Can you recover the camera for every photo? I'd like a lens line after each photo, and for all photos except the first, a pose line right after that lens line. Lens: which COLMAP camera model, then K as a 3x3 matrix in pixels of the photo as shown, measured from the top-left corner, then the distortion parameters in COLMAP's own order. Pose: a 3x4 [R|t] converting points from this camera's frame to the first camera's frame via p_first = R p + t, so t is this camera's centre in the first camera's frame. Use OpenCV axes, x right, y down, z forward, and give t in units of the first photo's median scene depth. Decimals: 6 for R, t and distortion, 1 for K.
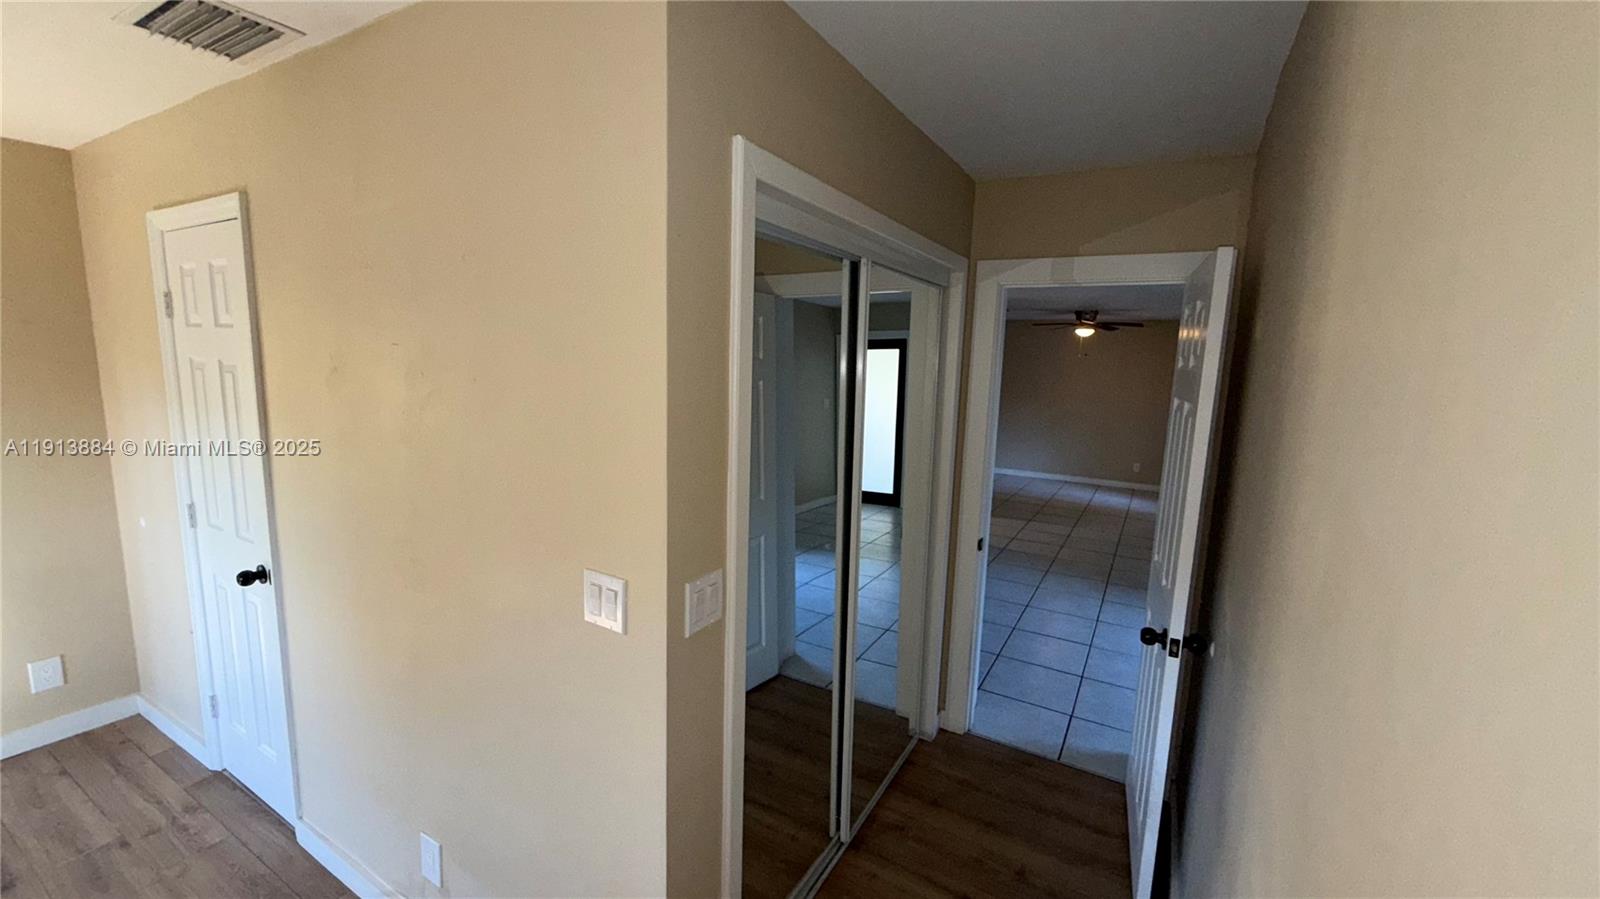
lens RADIAL K [[637.3, 0, 797.2], [0, 637.3, 452.3], [0, 0, 1]] dist [0.000174, 0.000247]
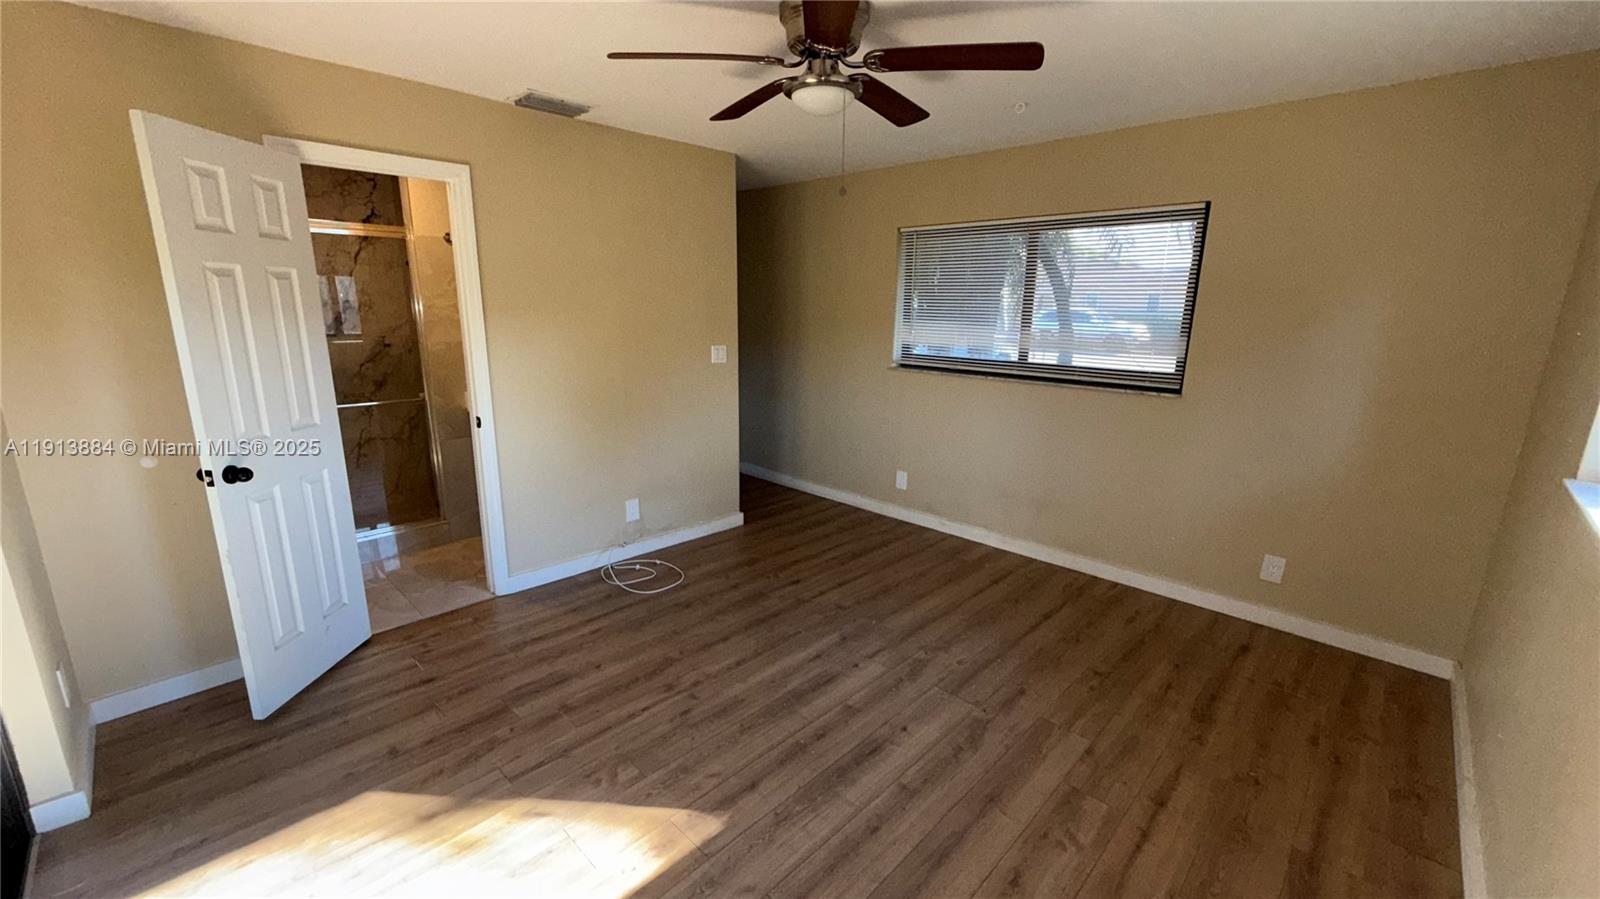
lens RADIAL K [[637.3, 0, 797.2], [0, 637.3, 452.3], [0, 0, 1]] dist [0.000174, 0.000247]
pose [[0.242633, -0.250469, 0.937227, -1.824111], [0.140611, 0.964974, 0.221483, 0.030314], [-0.959874, 0.078045, 0.269354, -0.111875]]
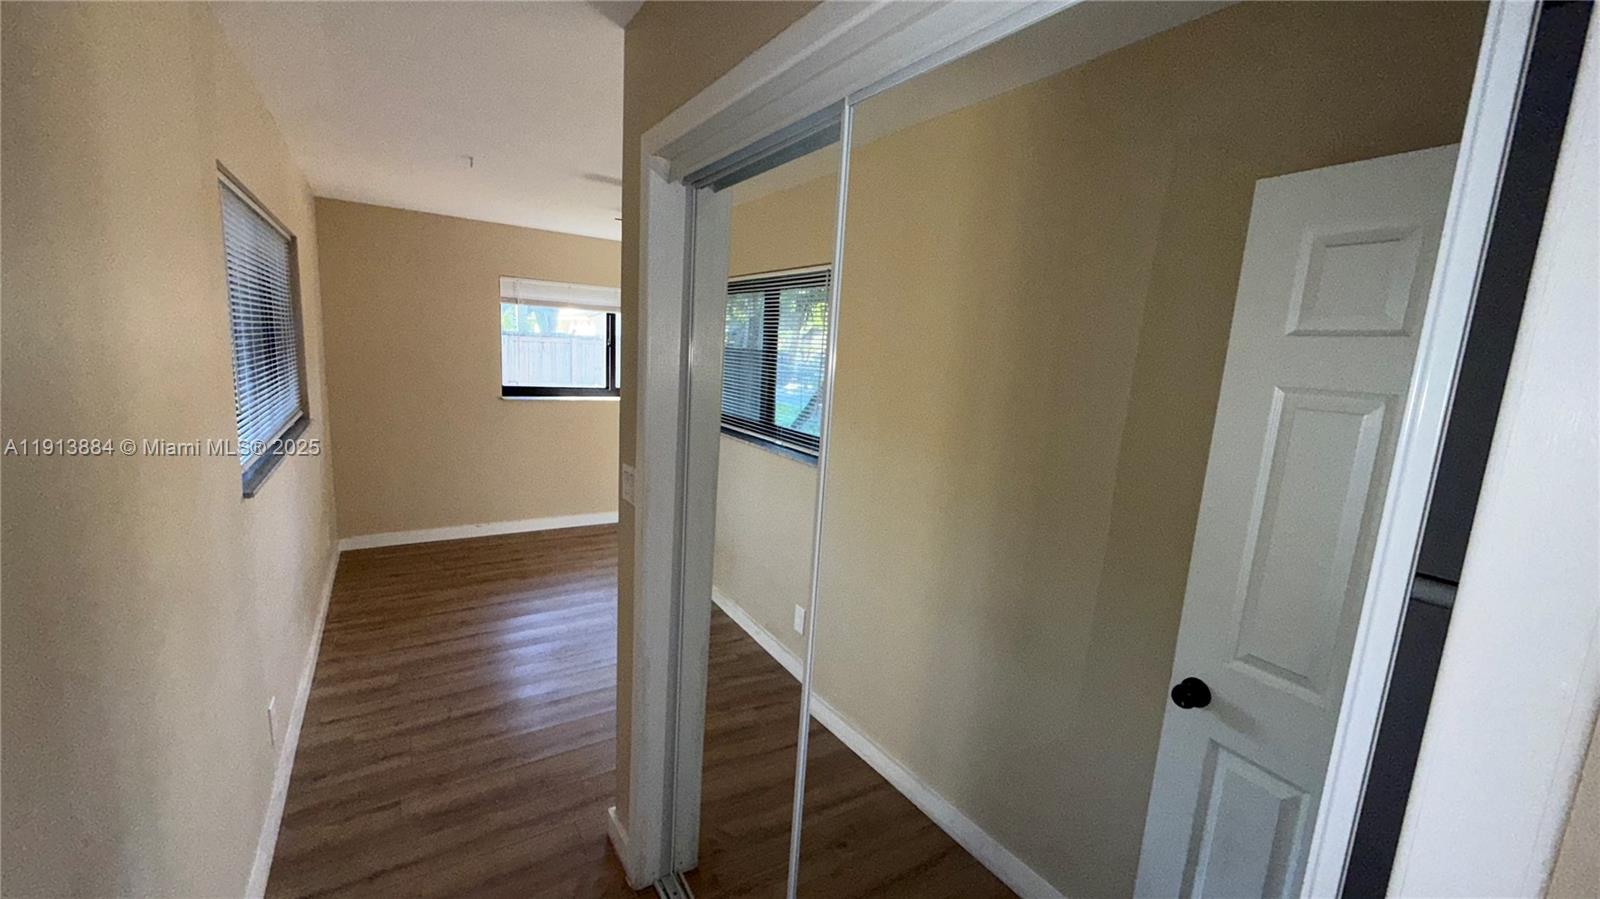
lens RADIAL K [[637.3, 0, 797.2], [0, 637.3, 452.3], [0, 0, 1]] dist [0.000174, 0.000247]
pose [[-0.461696, 0.085995, -0.882860, 0.509155], [-0.199768, 0.959641, 0.197943, -0.101599], [0.864251, 0.267757, -0.425884, 1.052146]]
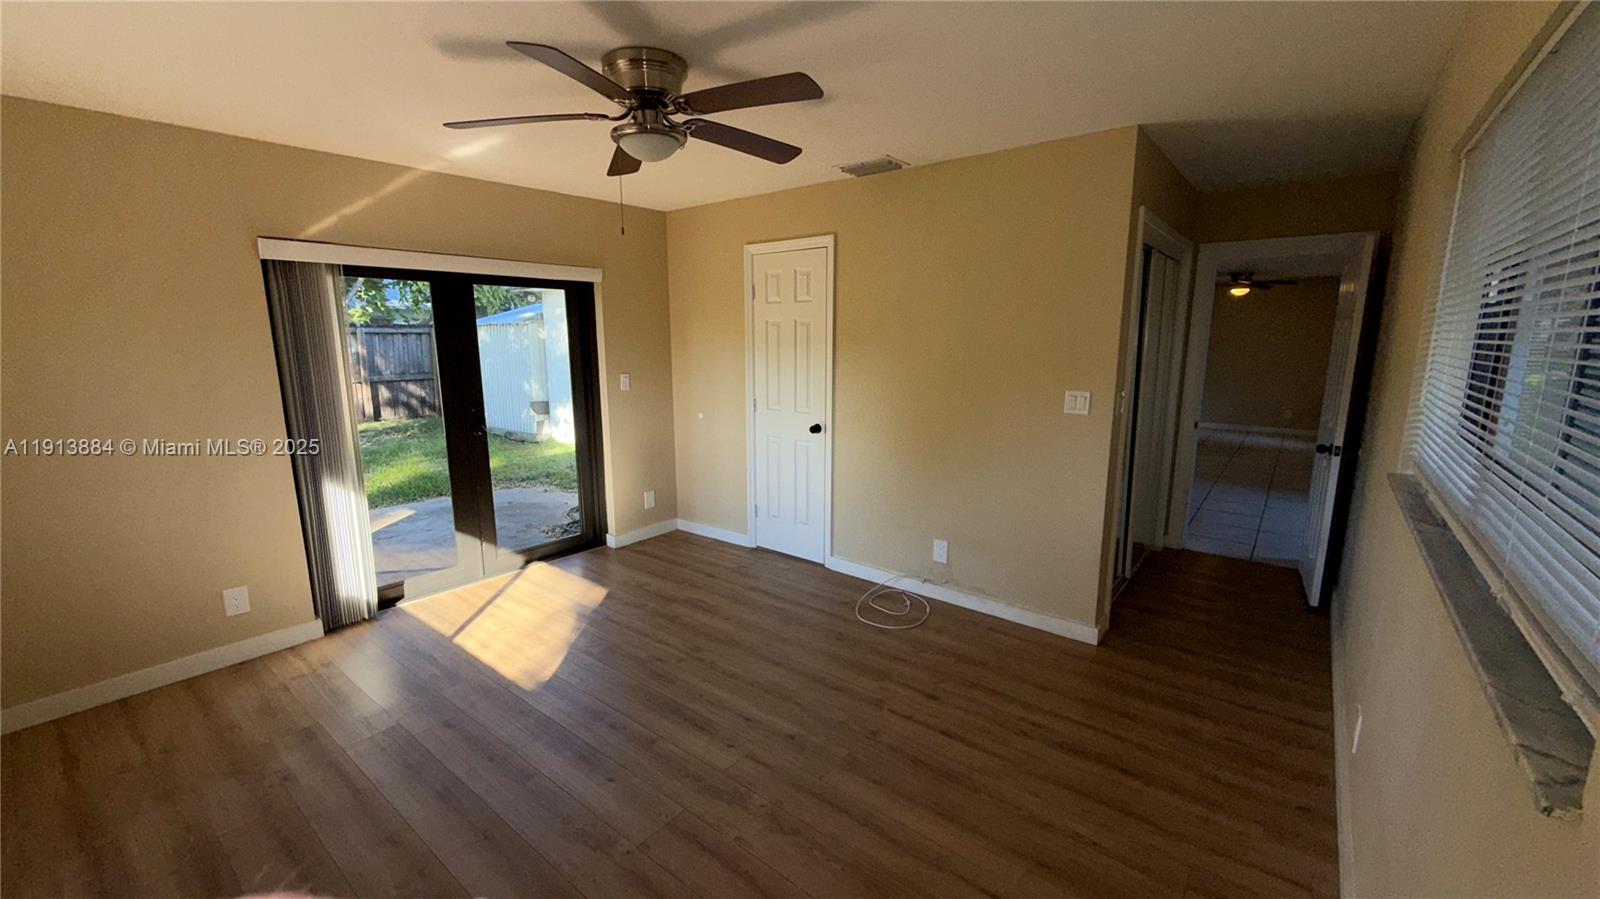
lens RADIAL K [[637.3, 0, 797.2], [0, 637.3, 452.3], [0, 0, 1]] dist [0.000174, 0.000247]
pose [[0.988584, -0.008576, -0.150425, -0.539624], [0.013163, 0.999477, 0.029523, 0.183521], [0.150093, -0.031166, 0.988181, -0.845218]]
